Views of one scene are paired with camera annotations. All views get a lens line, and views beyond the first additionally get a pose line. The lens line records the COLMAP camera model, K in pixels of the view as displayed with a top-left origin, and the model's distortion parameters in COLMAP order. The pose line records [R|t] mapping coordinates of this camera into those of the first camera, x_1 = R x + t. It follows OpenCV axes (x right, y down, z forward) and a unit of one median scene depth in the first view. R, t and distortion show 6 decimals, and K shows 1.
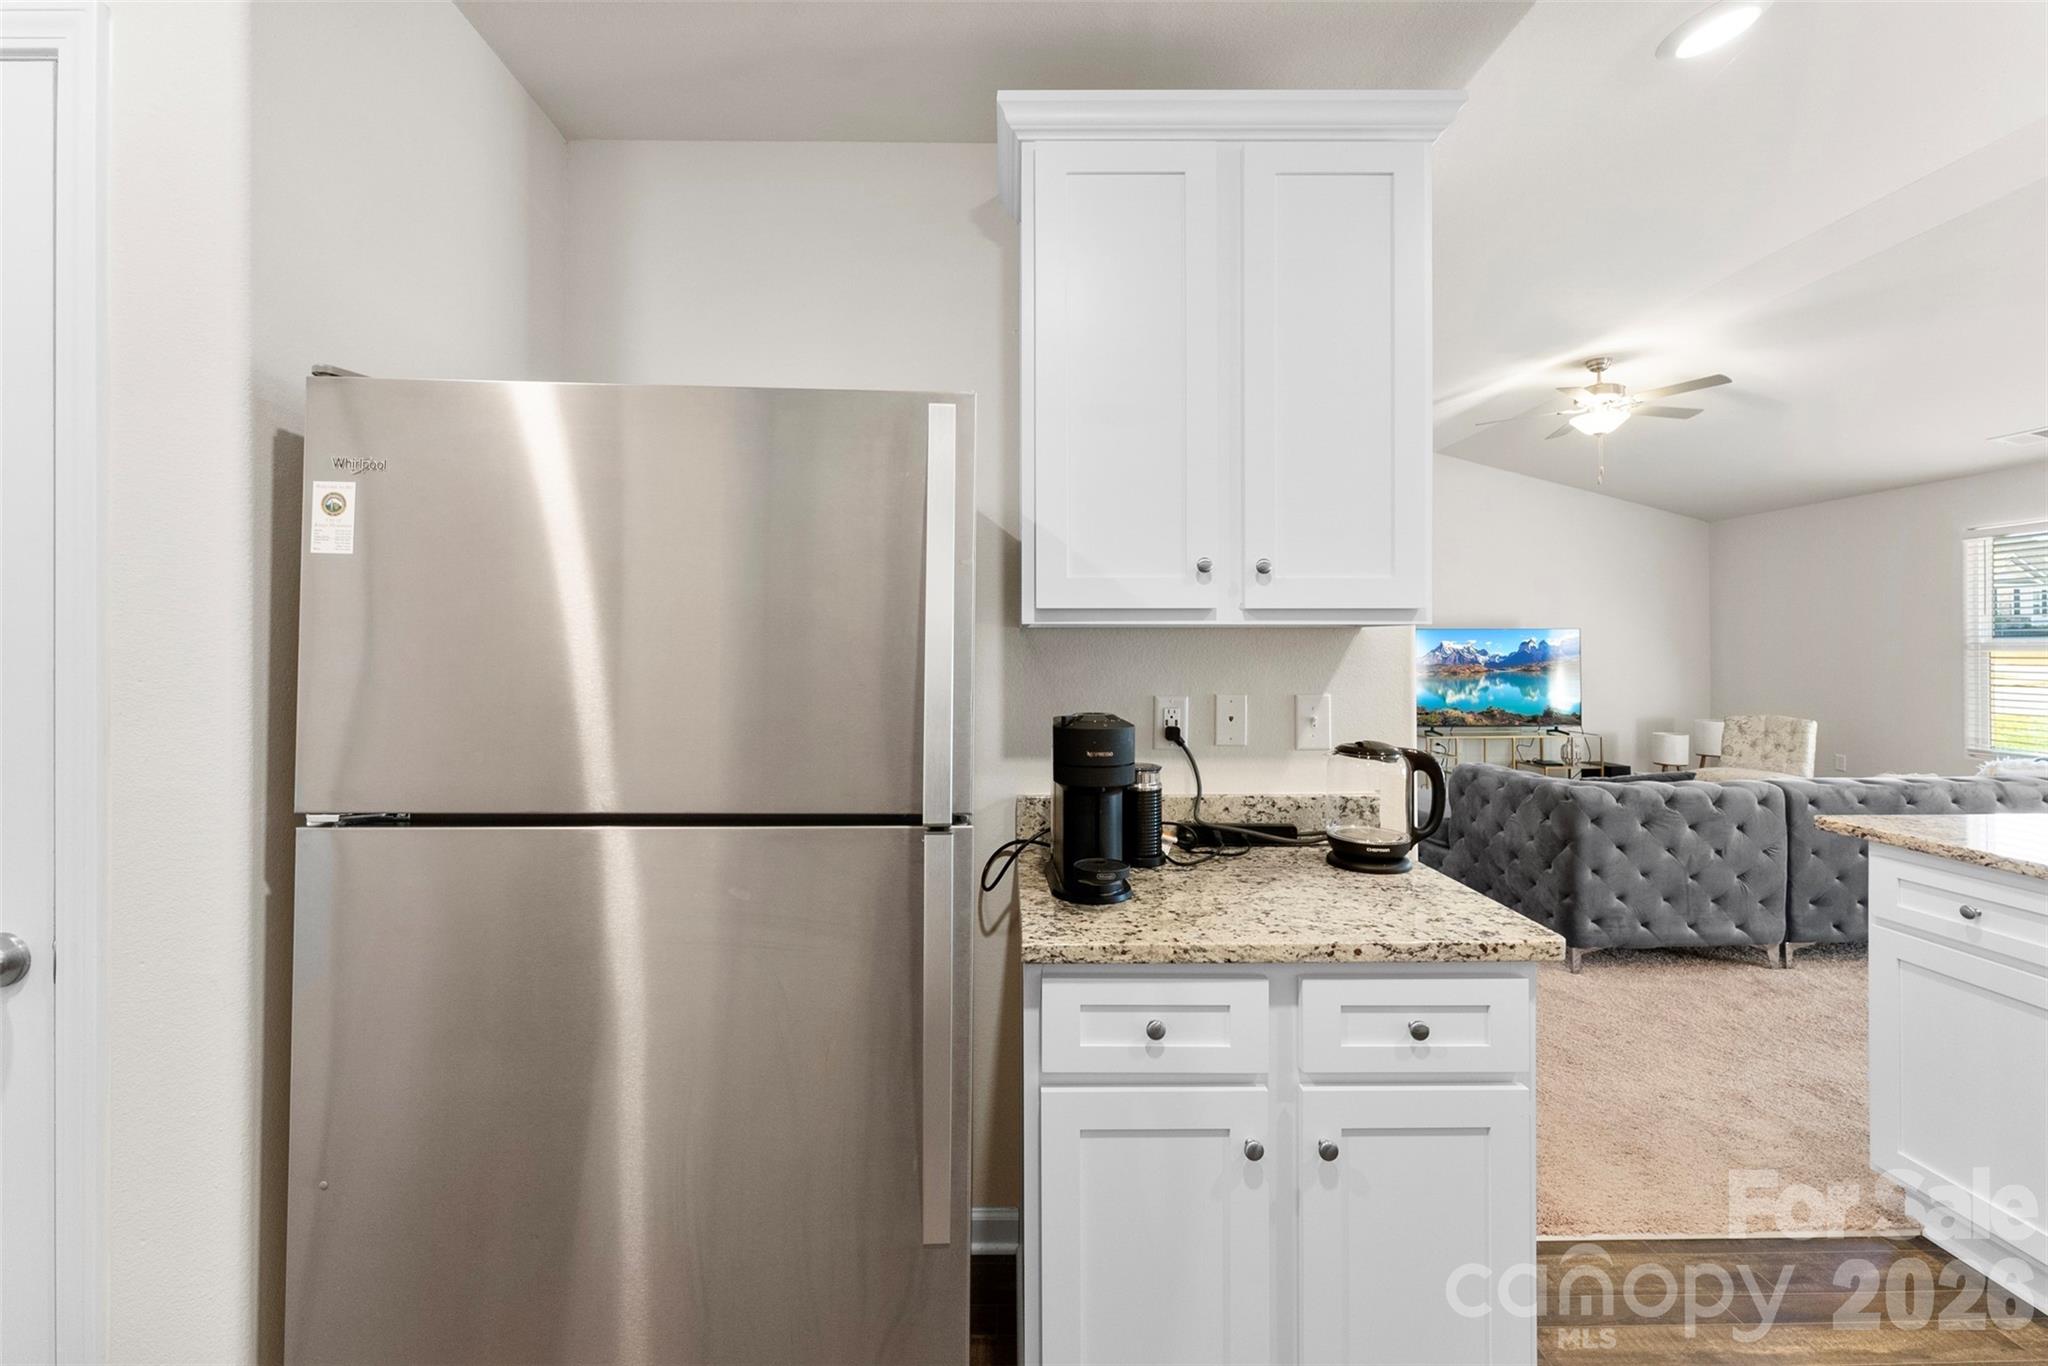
lens RADIAL K [[811.5, 0, 1013.6], [0, 811.5, 648.5], [0, 0, 1]] dist [0.000575, 0.000046]
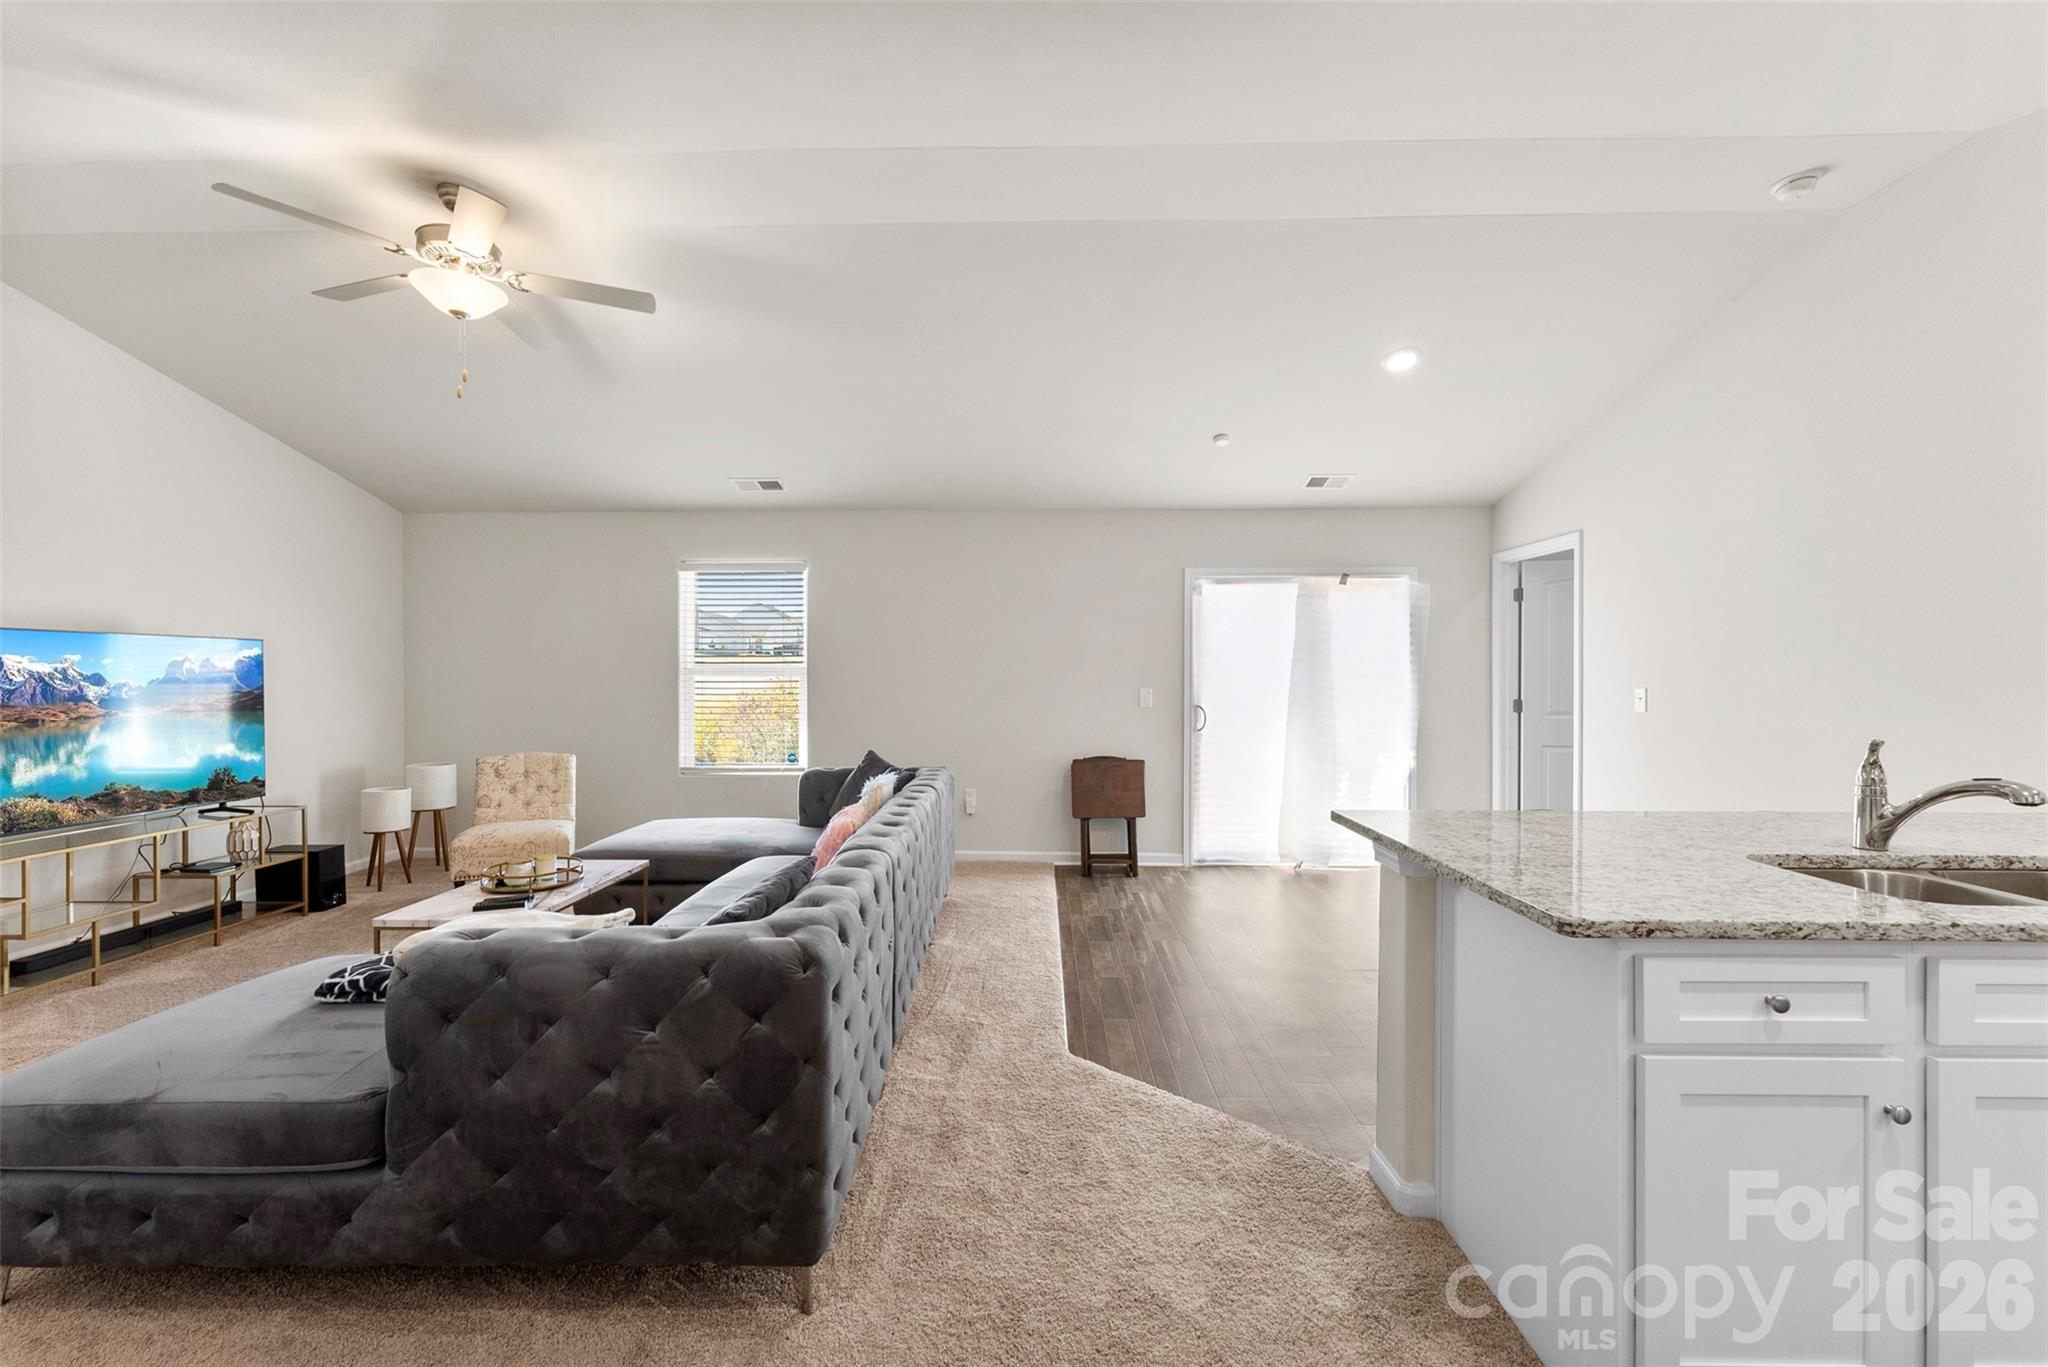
lens RADIAL K [[825.5, 0, 1010.6], [0, 825.5, 675.1], [0, 0, 1]] dist [0.024305, -0.019906]
pose [[0.046826, 0.001503, 0.998902, 0.084056], [0.000622, 0.999999, -0.001534, 0.003384], [-0.998903, 0.000694, 0.046825, 0.398456]]
